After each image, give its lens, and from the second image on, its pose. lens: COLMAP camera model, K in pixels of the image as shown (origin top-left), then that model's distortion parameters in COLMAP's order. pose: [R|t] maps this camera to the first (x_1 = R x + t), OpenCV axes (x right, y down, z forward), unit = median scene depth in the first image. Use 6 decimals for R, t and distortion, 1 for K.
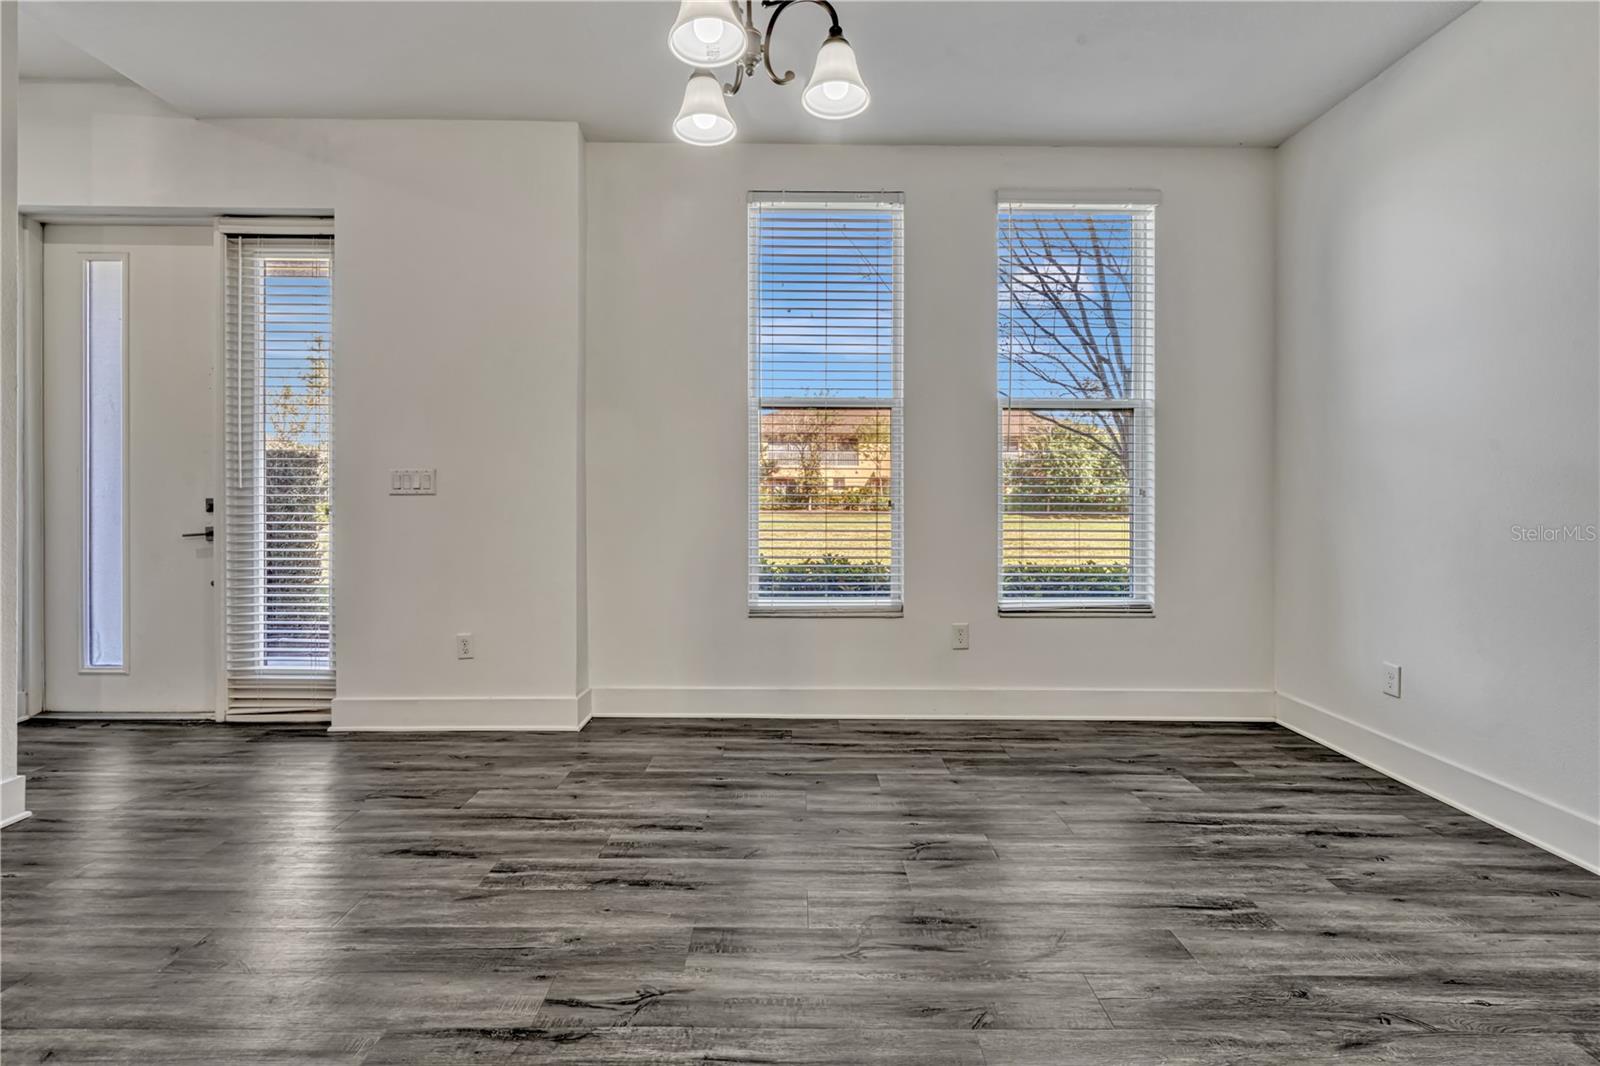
lens RADIAL K [[746.6, 0, 797.2], [0, 746.6, 494.6], [0, 0, 1]] dist [-0.002340, -0.000071]
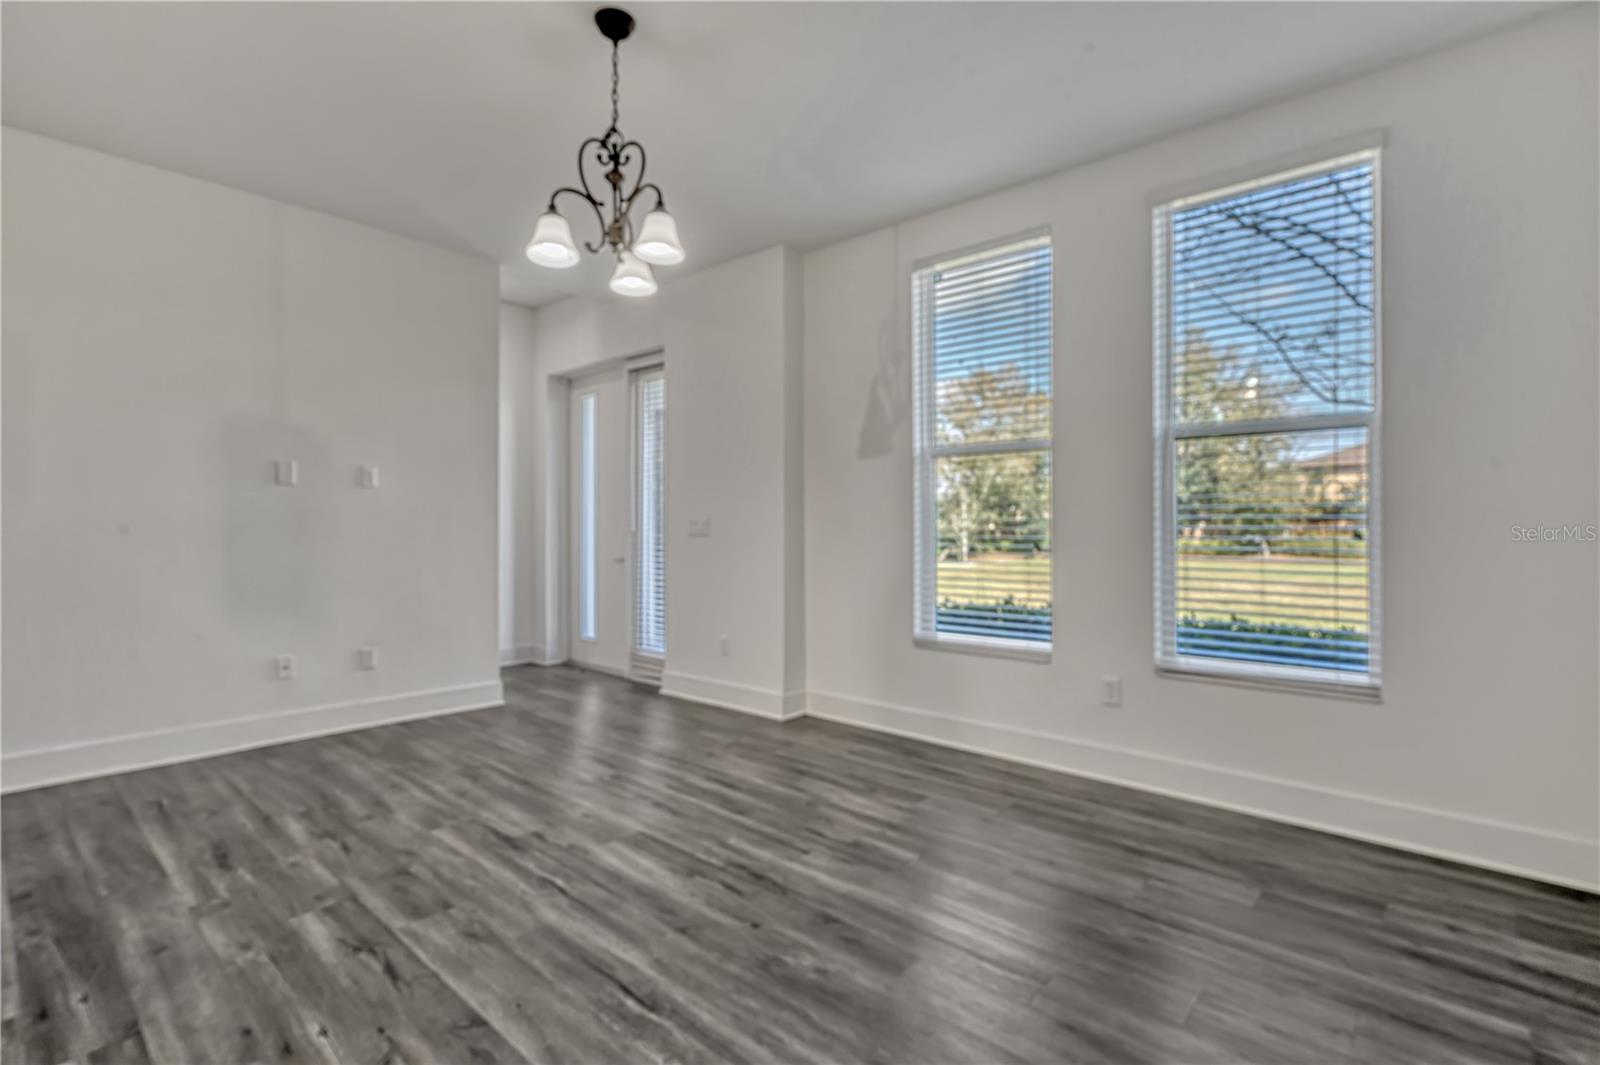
lens RADIAL K [[748.8, 0, 796.1], [0, 748.8, 535.8], [0, 0, 1]] dist [-0.001539, 0.000088]
pose [[0.739433, 0.001065, -0.673229, 0.596761], [-0.003726, 0.999990, -0.002511, 0.003295], [0.673220, 0.004365, 0.739430, 0.066196]]
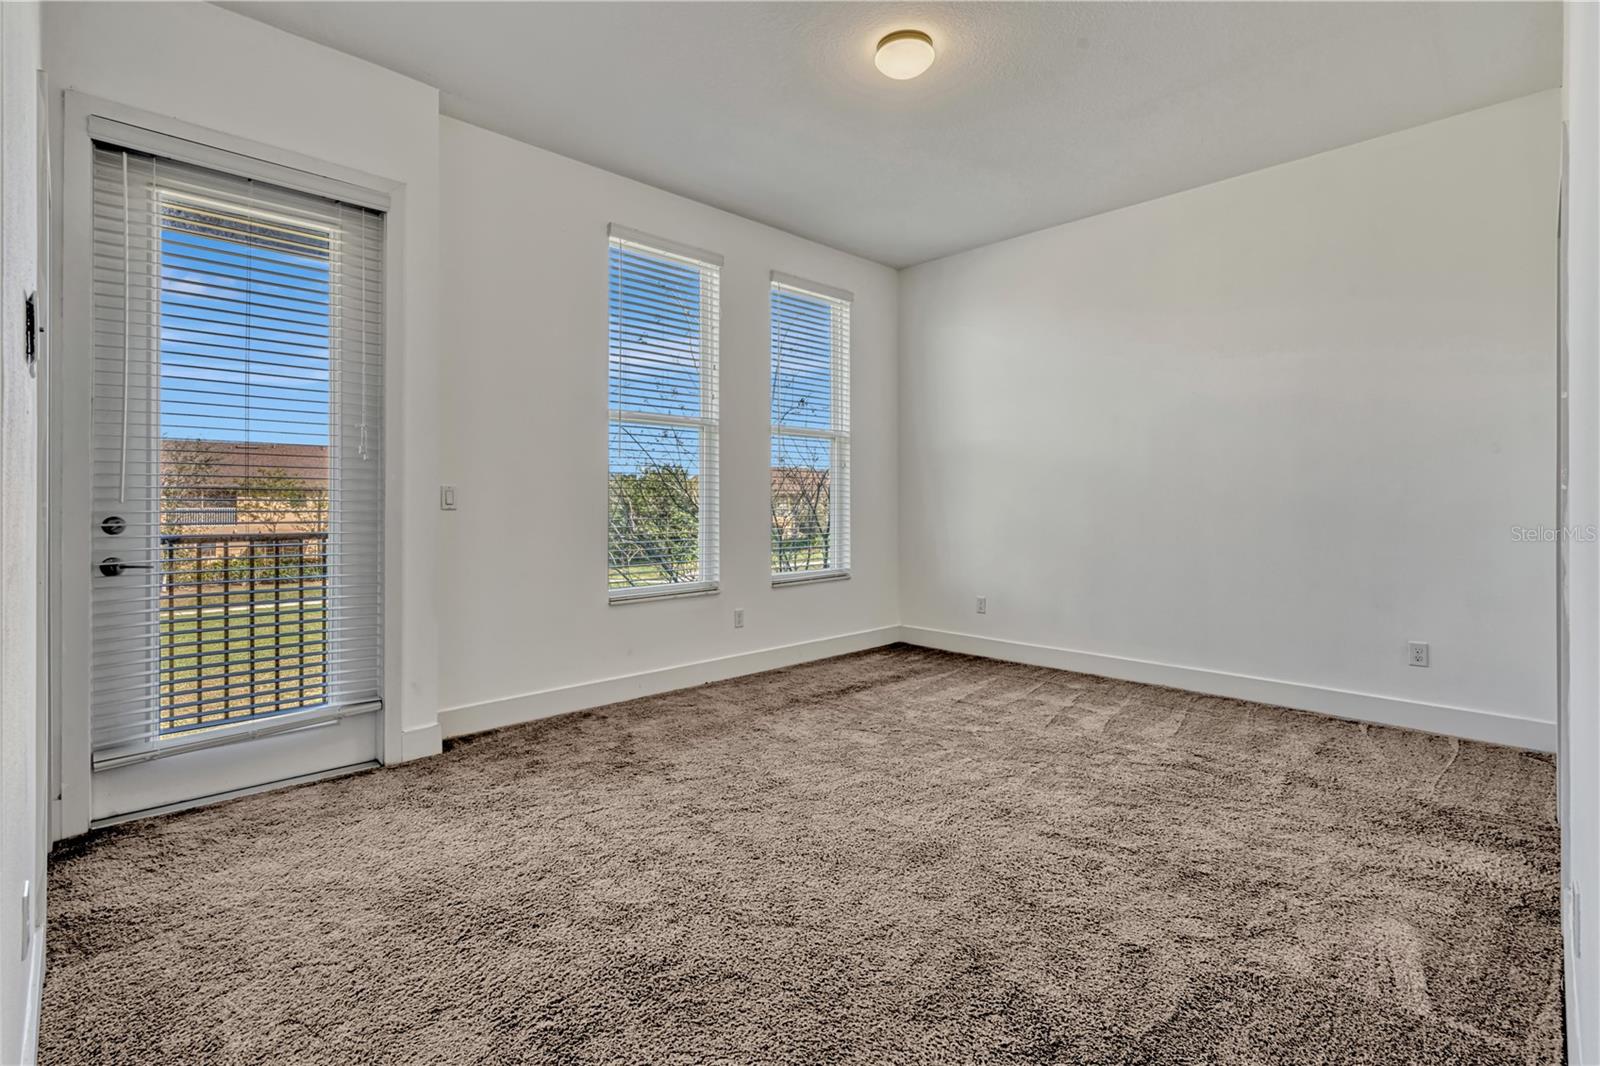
lens RADIAL K [[748.8, 0, 796.1], [0, 748.8, 536.3], [0, 0, 1]] dist [-0.001539, 0.000088]
pose [[0.708587, -0.039837, 0.704498, -0.660892], [0.004053, 0.998618, 0.052393, -0.015141], [-0.705612, -0.034270, 0.707769, 0.033896]]
